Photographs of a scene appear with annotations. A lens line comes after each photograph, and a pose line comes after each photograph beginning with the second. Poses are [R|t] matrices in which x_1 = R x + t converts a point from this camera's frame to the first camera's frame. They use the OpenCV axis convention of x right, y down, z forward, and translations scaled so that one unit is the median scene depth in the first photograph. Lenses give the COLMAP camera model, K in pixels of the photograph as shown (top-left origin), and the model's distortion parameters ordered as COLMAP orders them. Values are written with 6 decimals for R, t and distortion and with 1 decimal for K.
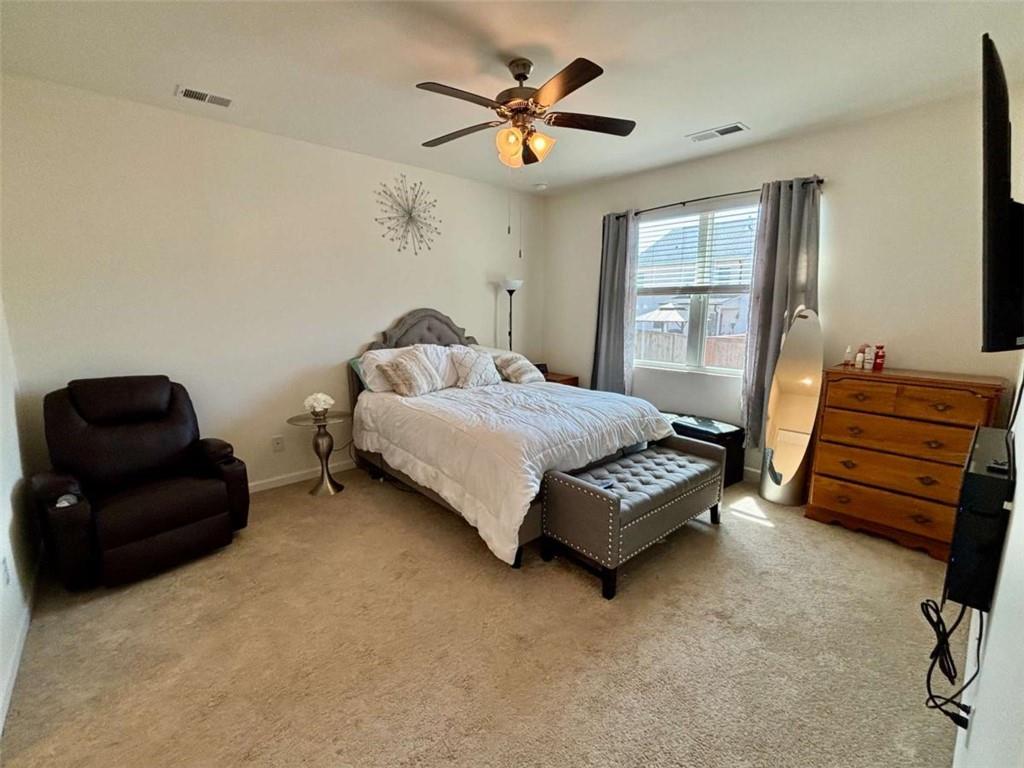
lens RADIAL K [[443.8, 0, 512.0], [0, 443.8, 384.0], [0, 0, 1]] dist [-0.000171, -0.000288]
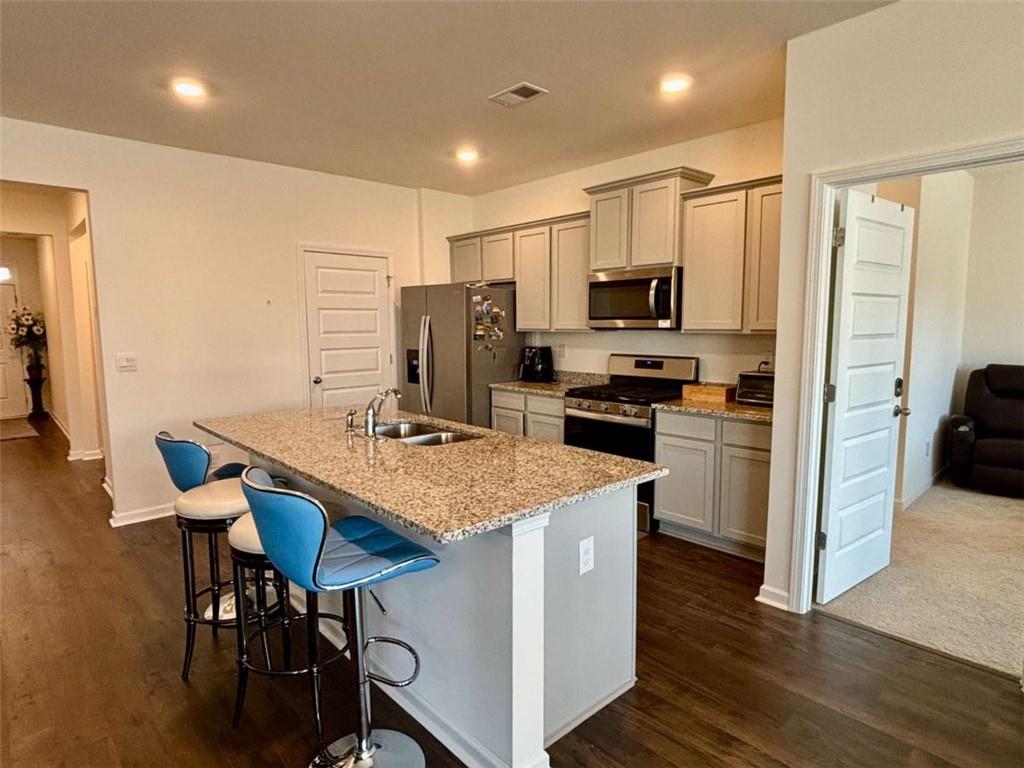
lens RADIAL K [[567.4, 0, 512.0], [0, 567.4, 384.0], [0, 0, 1]] dist [-0.002620, -0.000762]
pose [[0.014393, 0.104976, -0.994371, 0.684418], [-0.161708, 0.981627, 0.101290, 0.091769], [0.986734, 0.159340, 0.031104, -0.499131]]
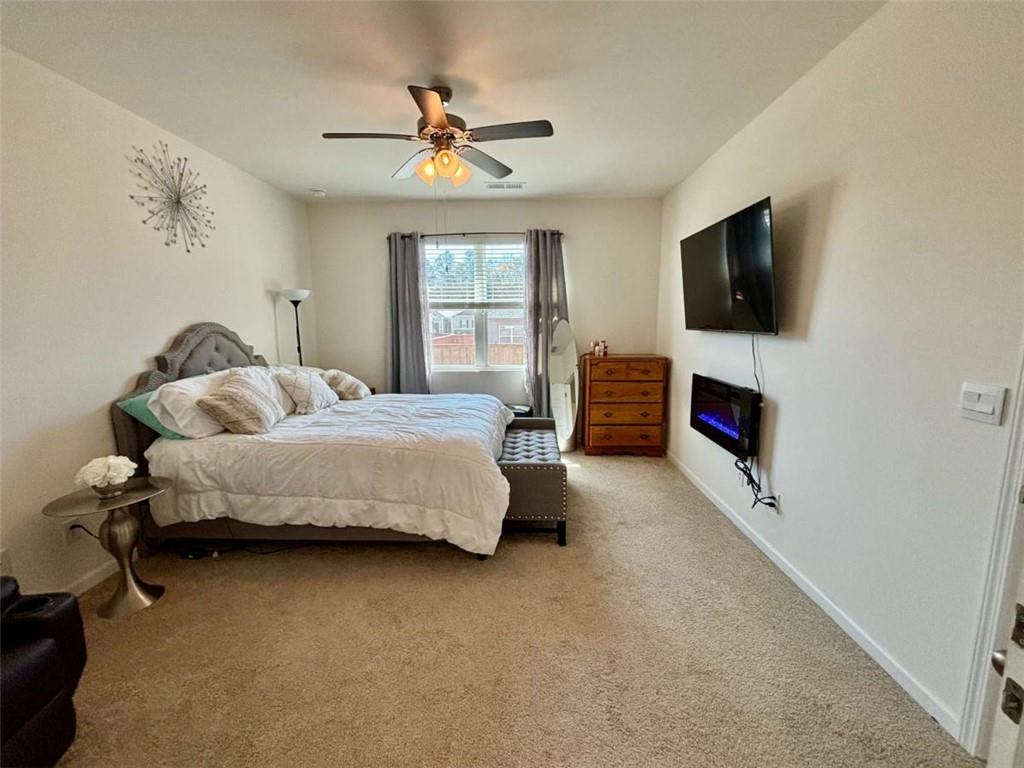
lens RADIAL K [[411.0, 0, 512.0], [0, 411.0, 384.0], [0, 0, 1]] dist [0.015270, -0.010436]
pose [[0.692772, -0.122291, 0.710712, -0.431506], [0.131252, 0.990438, 0.042484, -0.031662], [-0.709112, 0.063850, 0.702199, 0.152620]]
